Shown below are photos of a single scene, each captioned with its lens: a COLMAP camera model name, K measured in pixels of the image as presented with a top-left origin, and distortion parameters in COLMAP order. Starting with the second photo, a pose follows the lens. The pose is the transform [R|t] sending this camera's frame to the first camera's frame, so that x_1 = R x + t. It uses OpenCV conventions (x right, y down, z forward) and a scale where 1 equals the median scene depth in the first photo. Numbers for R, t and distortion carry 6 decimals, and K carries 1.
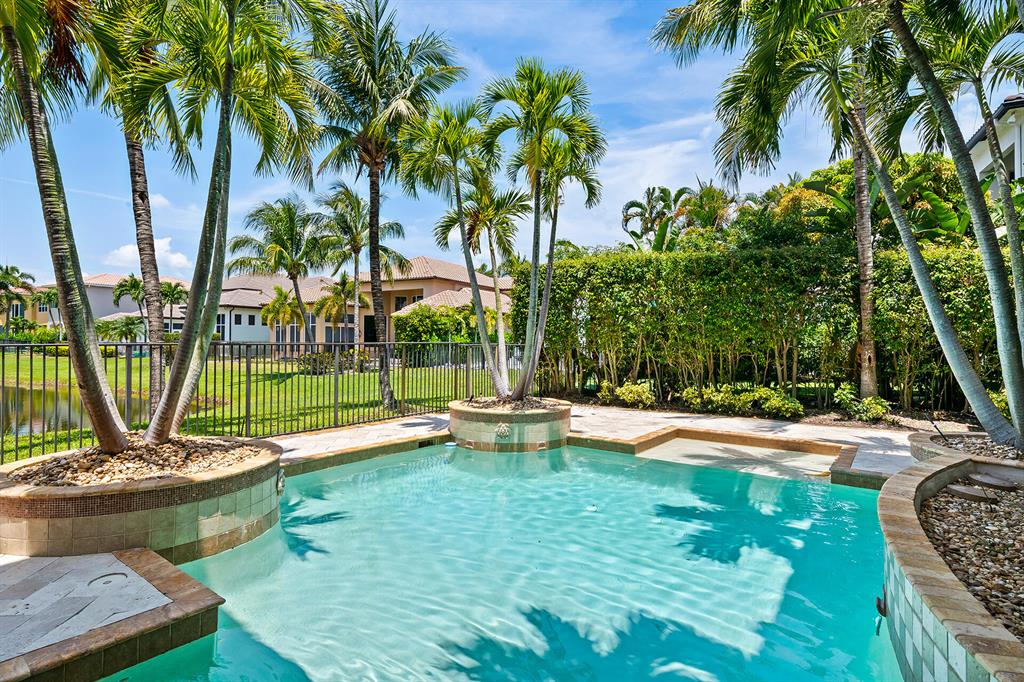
lens RADIAL K [[501.5, 0, 517.7], [0, 501.5, 340.4], [0, 0, 1]] dist [0.001164, -0.001399]
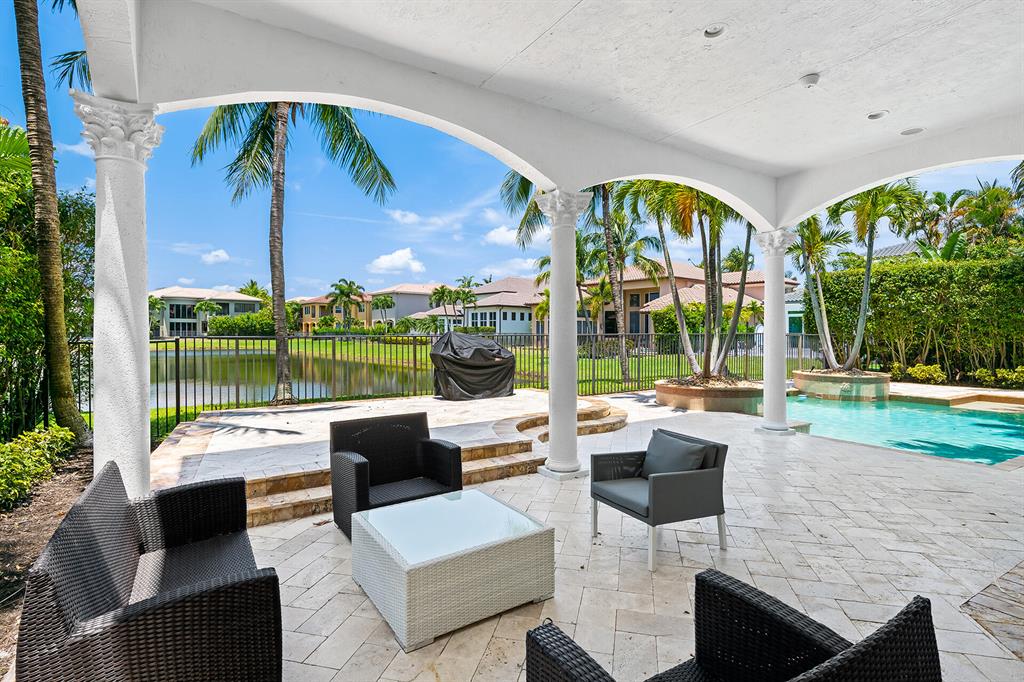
lens RADIAL K [[501.5, 0, 504.5], [0, 501.5, 335.5], [0, 0, 1]] dist [0.001164, -0.001399]
pose [[0.930166, -0.001270, -0.367138, -0.287318], [0.003673, 0.999976, 0.005848, 0.000247], [0.367122, -0.006788, 0.930148, -0.563478]]
